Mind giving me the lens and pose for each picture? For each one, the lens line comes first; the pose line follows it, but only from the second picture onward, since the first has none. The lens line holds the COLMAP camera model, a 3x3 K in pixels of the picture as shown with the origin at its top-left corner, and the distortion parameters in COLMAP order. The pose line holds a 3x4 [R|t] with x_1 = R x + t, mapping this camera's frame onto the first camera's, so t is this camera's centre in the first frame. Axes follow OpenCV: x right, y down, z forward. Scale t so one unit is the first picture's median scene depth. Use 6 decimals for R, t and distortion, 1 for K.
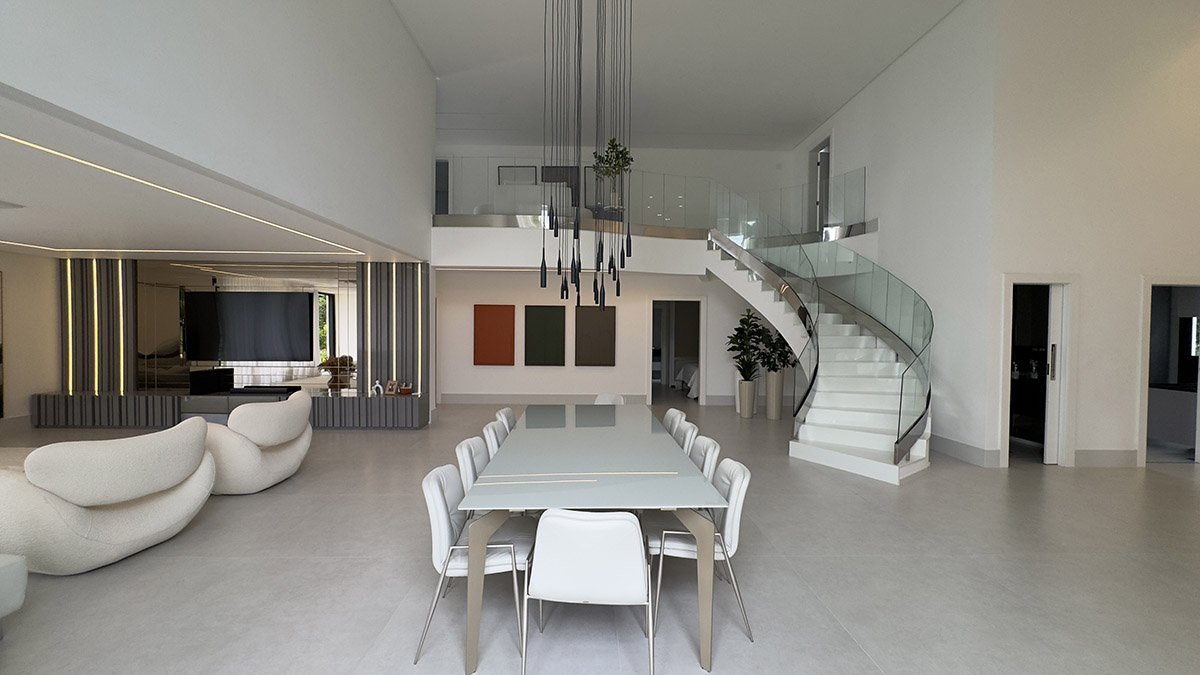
lens RADIAL K [[483.4, 0, 601.1], [0, 483.4, 335.0], [0, 0, 1]] dist [-0.003030, 0.000656]
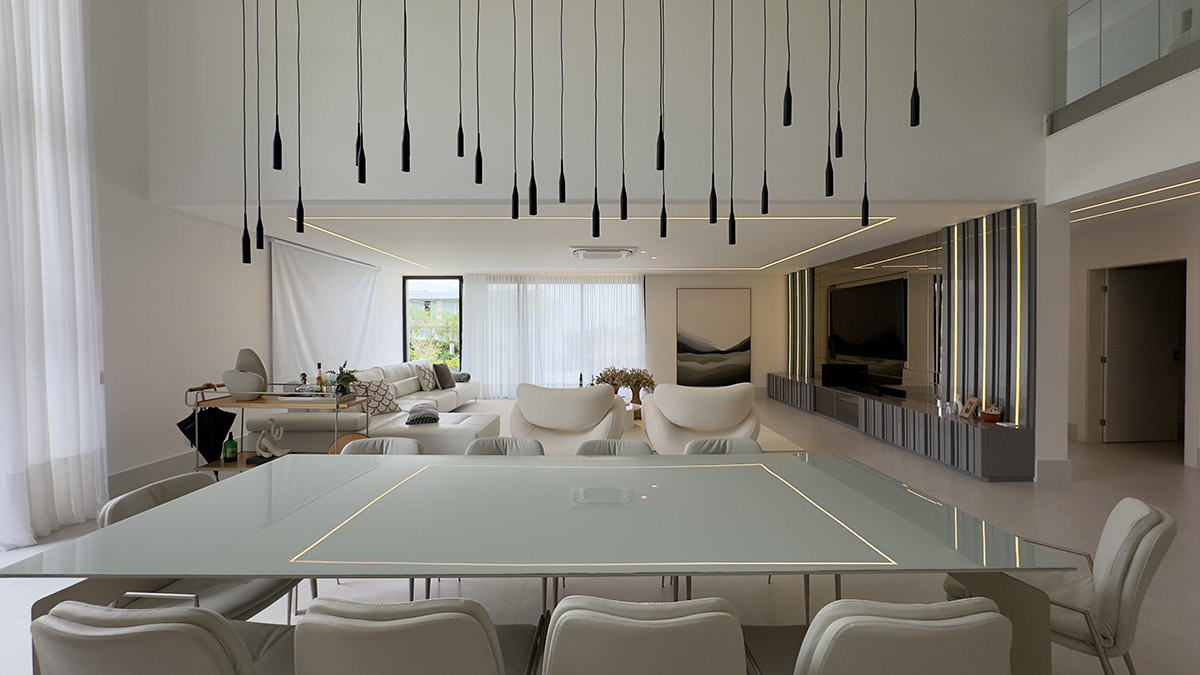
lens RADIAL K [[483.4, 0, 599.5], [0, 483.4, 338.0], [0, 0, 1]] dist [-0.003030, 0.000656]
pose [[-0.025445, 0.006485, -0.999655, 0.209982], [-0.017330, 0.999826, 0.006928, 0.016058], [0.999526, 0.017501, -0.025328, 0.450013]]
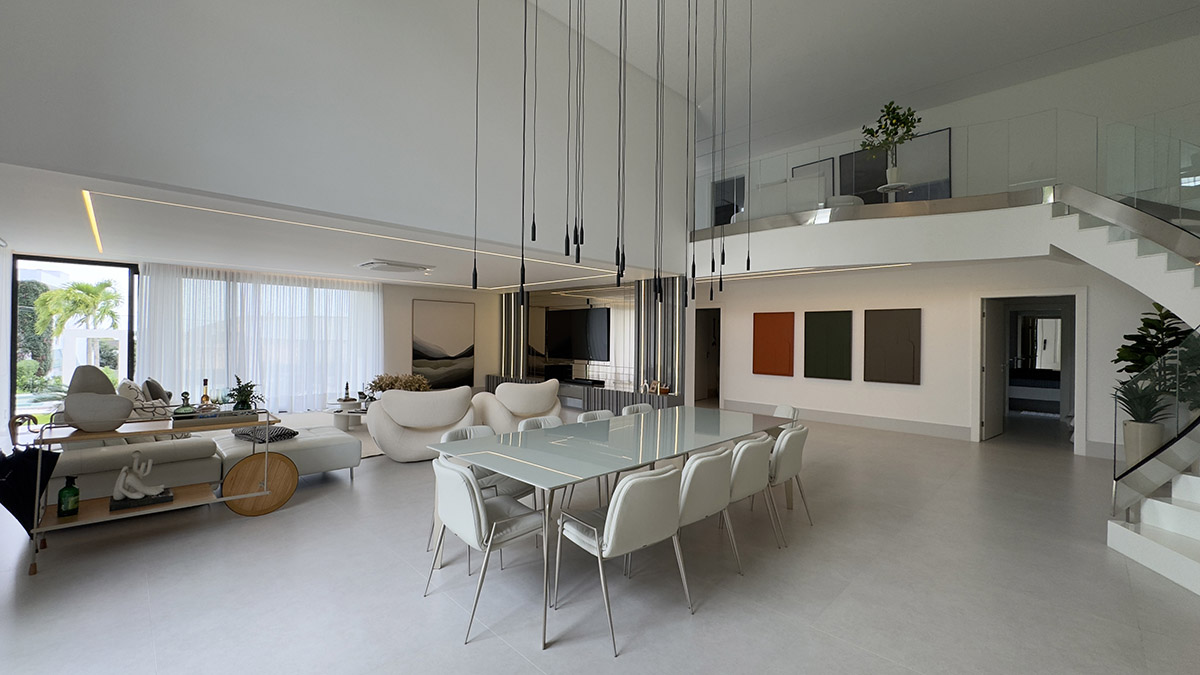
lens RADIAL K [[483.4, 0, 600.4], [0, 483.4, 337.3], [0, 0, 1]] dist [-0.003030, 0.000656]
pose [[0.686681, -0.000270, -0.726959, 0.280181], [-0.019878, 0.999619, -0.019148, 0.014135], [0.726687, 0.027599, 0.686414, 0.098627]]
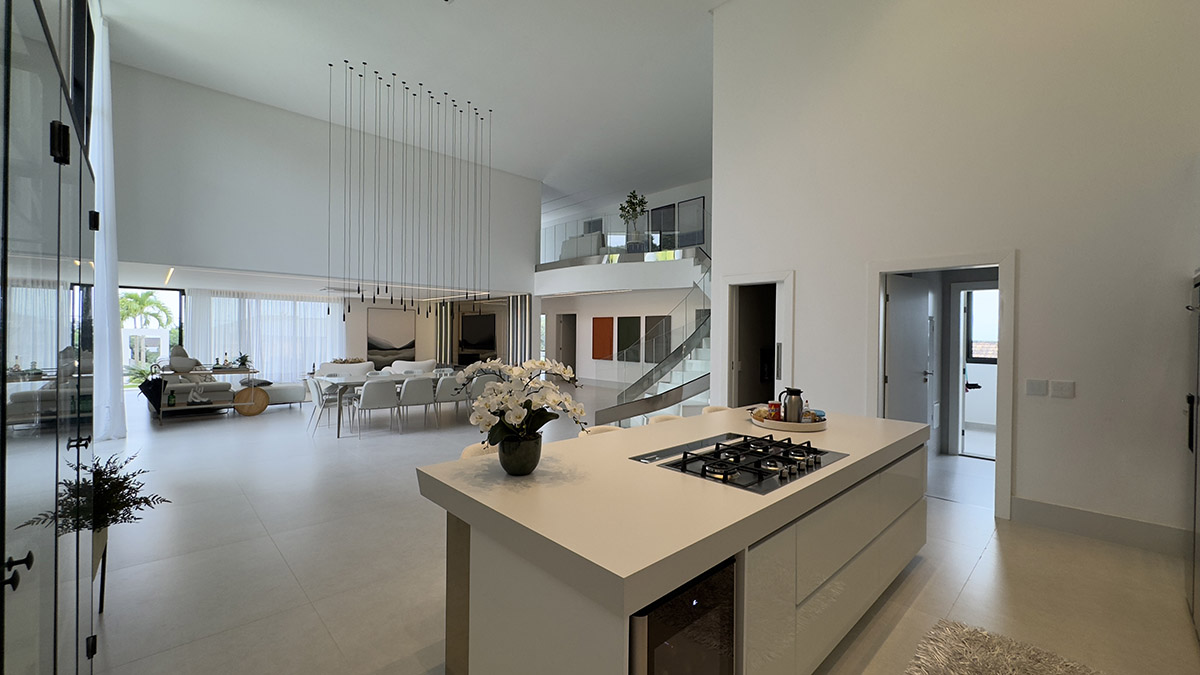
lens RADIAL K [[483.4, 0, 603.4], [0, 483.4, 337.6], [0, 0, 1]] dist [-0.003030, 0.000656]
pose [[0.670714, 0.003278, -0.741709, 0.964471], [-0.019168, 0.999733, -0.012915, 0.018466], [0.741468, 0.022880, 0.670598, 0.049671]]
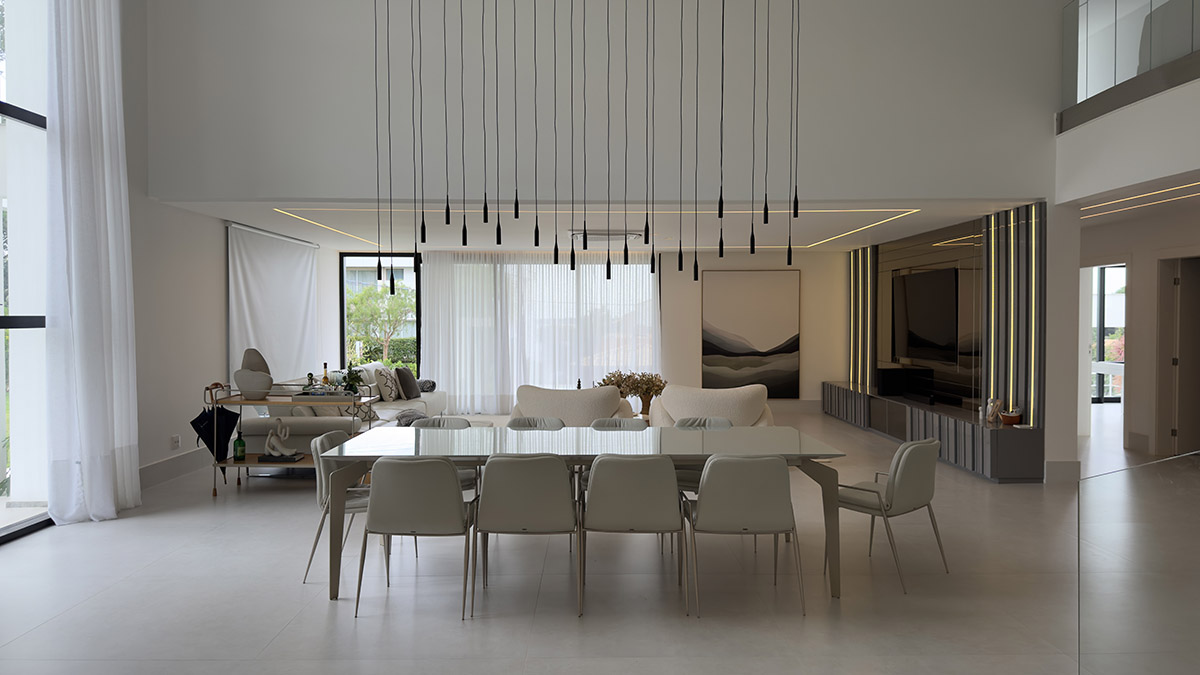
lens RADIAL K [[845.8, 0, 601.9], [0, 845.8, 338.6], [0, 0, 1]] dist [0.068182, -0.076319]
pose [[-0.017223, 0.015375, -0.999733, 0.602874], [-0.018123, 0.999713, 0.015687, 0.006183], [0.999687, 0.018388, -0.016939, 0.448838]]
